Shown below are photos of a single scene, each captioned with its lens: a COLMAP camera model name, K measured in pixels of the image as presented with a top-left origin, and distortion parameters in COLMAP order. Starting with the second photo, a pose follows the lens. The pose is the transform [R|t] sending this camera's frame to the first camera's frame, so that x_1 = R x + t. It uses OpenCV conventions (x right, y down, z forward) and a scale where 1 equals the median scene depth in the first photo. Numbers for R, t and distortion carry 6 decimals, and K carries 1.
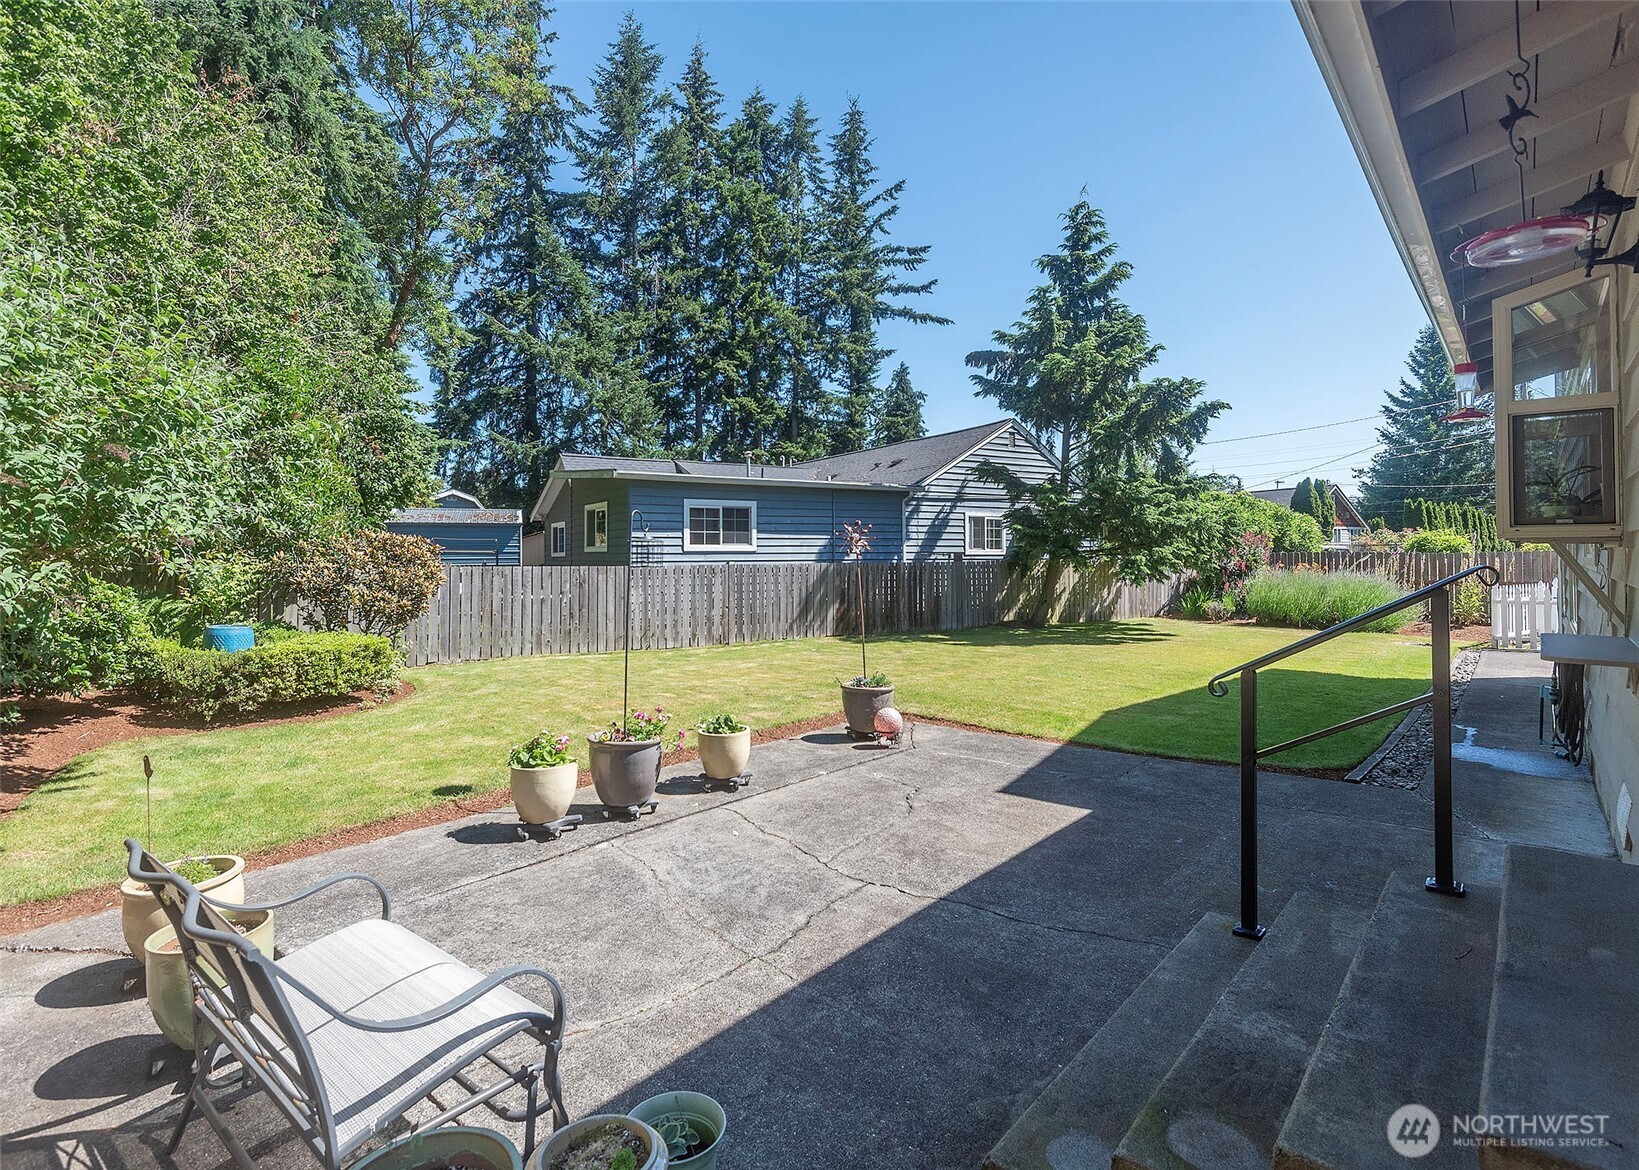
lens RADIAL K [[821.3, 0, 788.7], [0, 821.3, 517.6], [0, 0, 1]] dist [-0.002205, -0.000481]
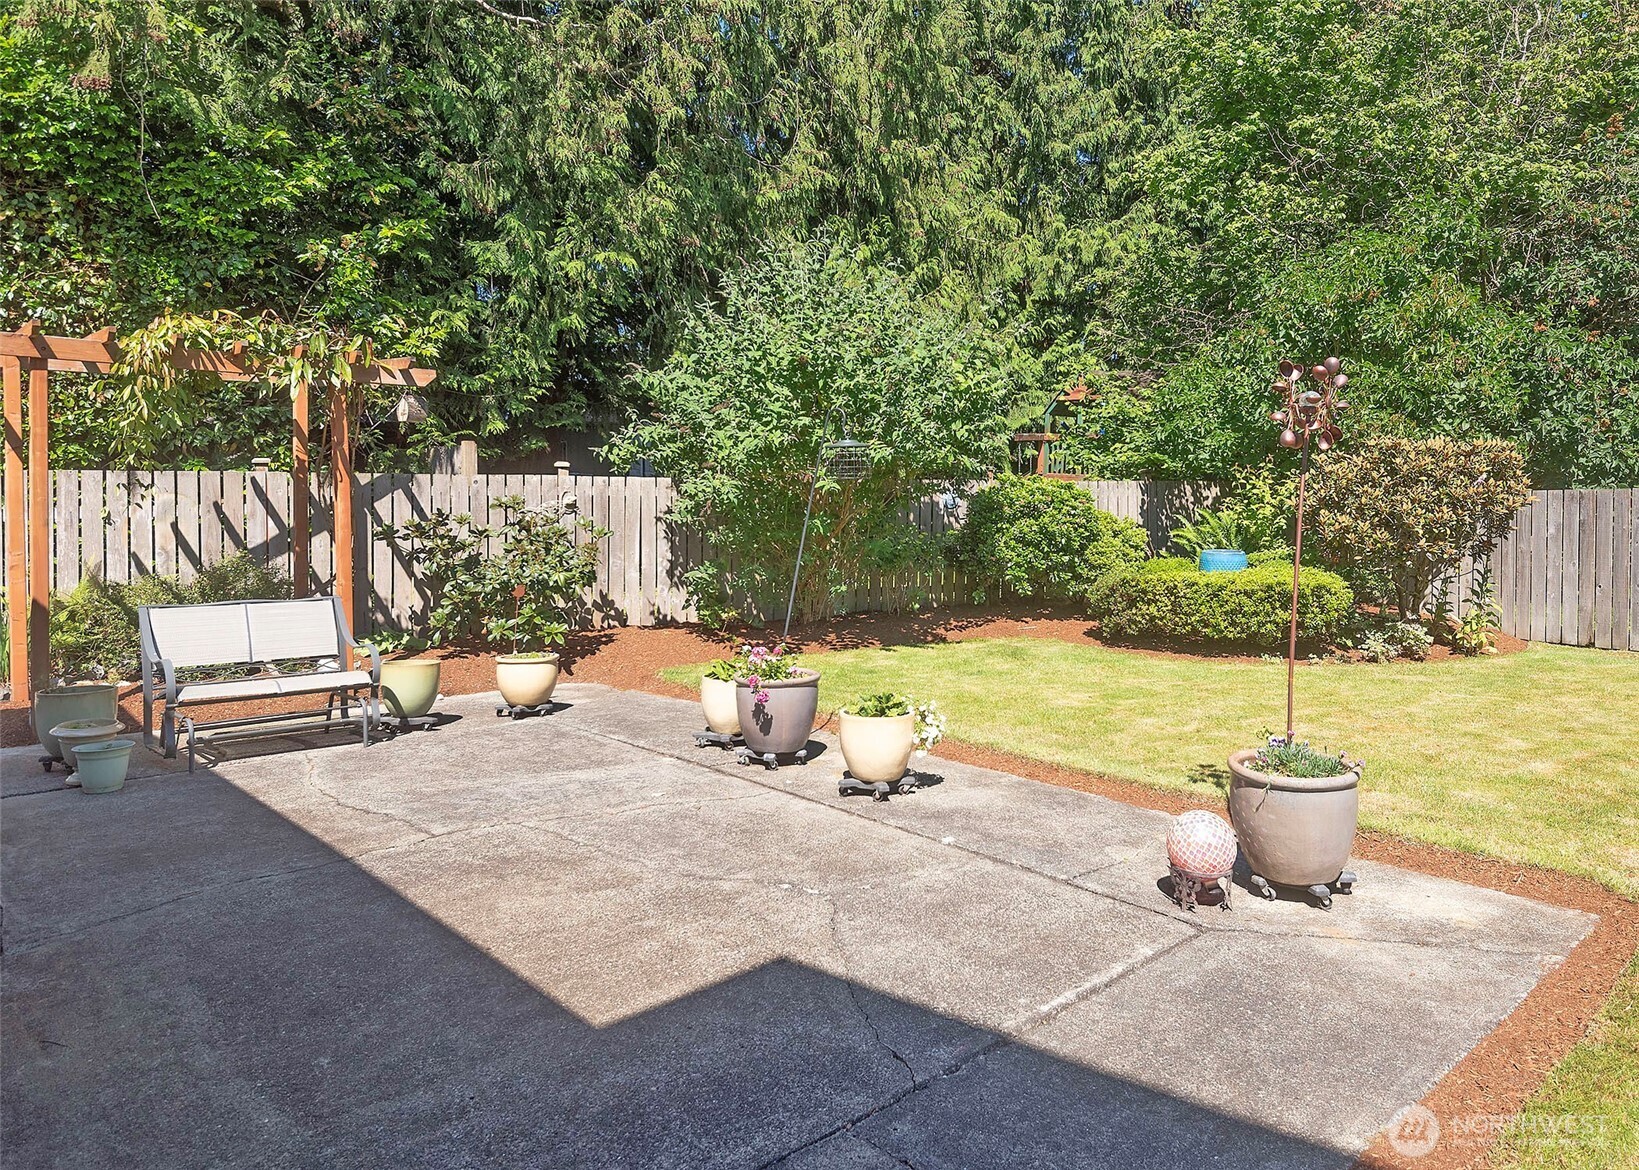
lens RADIAL K [[1072.3, 0, 886.6], [0, 1072.3, 538.0], [0, 0, 1]] dist [0.008737, -0.003701]
pose [[-0.060554, 0.043371, -0.997222, 0.559474], [0.057286, 0.997560, 0.039907, 0.050707], [0.996520, -0.054710, -0.062890, 0.731889]]
